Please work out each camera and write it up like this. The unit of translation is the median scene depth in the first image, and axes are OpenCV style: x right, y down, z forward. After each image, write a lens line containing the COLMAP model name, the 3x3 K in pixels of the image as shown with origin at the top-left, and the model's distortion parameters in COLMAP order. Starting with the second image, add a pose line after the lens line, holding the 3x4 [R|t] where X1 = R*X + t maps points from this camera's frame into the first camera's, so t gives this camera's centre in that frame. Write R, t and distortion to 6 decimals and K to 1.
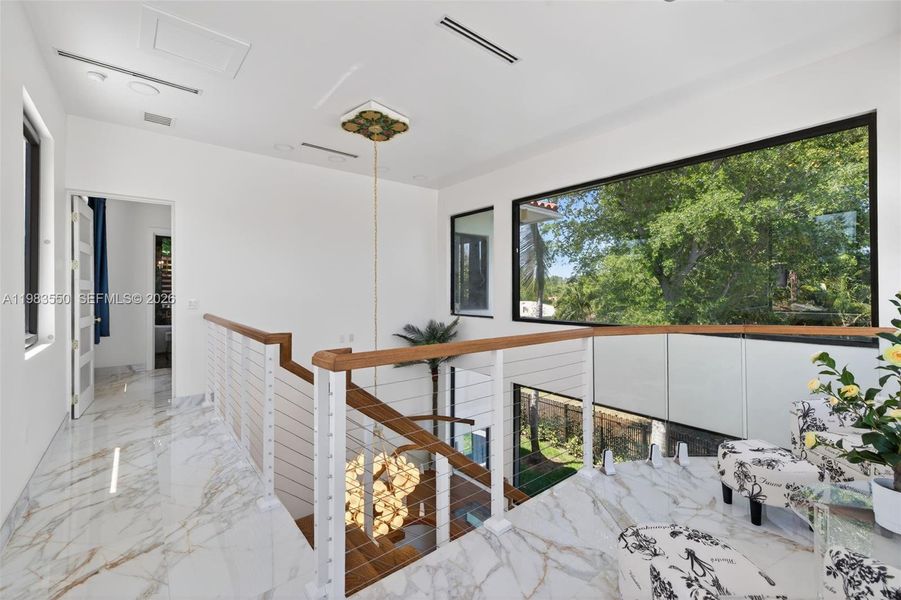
lens RADIAL K [[378.8, 0, 450.5], [0, 378.8, 293.2], [0, 0, 1]] dist [0.010144, -0.002637]
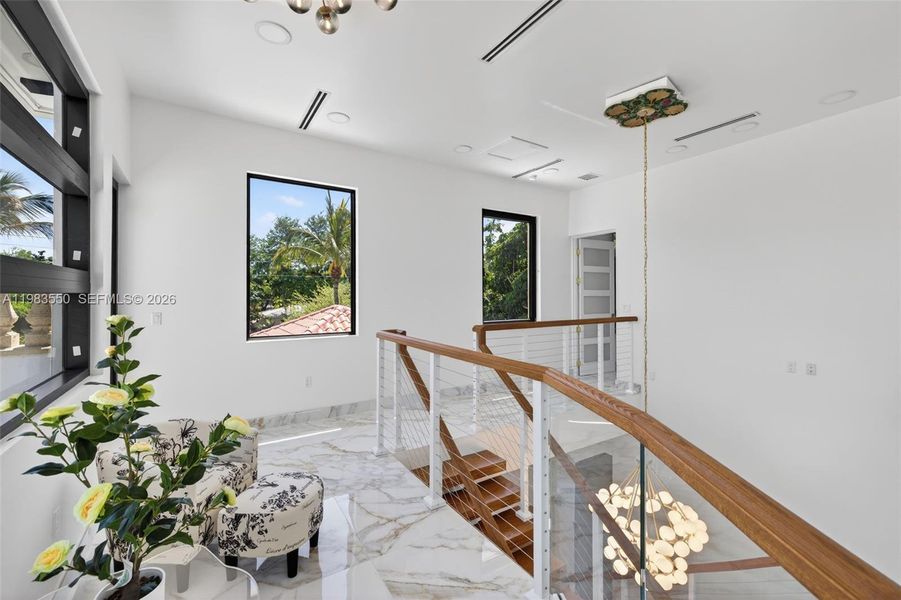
lens RADIAL K [[378.8, 0, 450.3], [0, 378.8, 301.0], [0, 0, 1]] dist [0.010144, -0.002637]
pose [[-0.116746, 0.020784, -0.992944, 1.370887], [-0.000092, 0.999781, 0.020938, -0.044637], [0.993162, 0.002536, -0.116718, 1.267785]]
